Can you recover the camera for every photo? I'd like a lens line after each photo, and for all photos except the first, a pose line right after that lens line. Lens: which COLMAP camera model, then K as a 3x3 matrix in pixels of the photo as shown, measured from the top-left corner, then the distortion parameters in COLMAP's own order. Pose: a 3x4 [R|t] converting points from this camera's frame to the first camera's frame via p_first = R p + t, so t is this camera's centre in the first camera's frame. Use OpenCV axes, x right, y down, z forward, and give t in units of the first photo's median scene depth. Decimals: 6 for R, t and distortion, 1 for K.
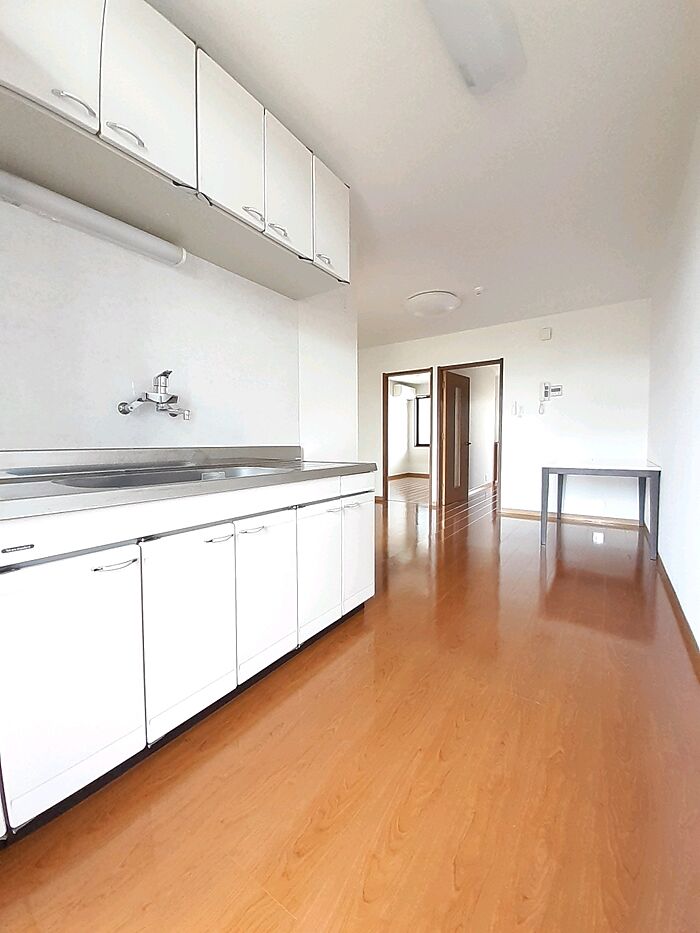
lens RADIAL K [[376.6, 0, 350.1], [0, 376.6, 461.7], [0, 0, 1]] dist [0.000494, -0.000033]
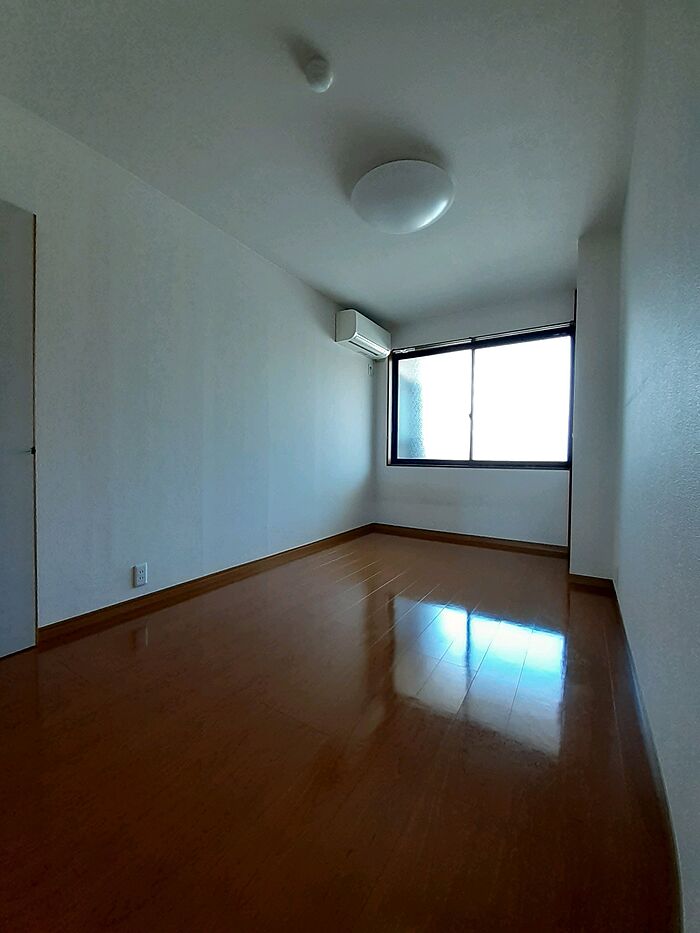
lens RADIAL K [[376.6, 0, 349.6], [0, 376.6, 466.5], [0, 0, 1]] dist [0.000494, -0.000033]
pose [[0.998335, 0.010525, 0.056710, 0.104493], [-0.008955, 0.999572, -0.027864, -0.026084], [-0.056979, 0.027309, 0.998002, 0.575609]]
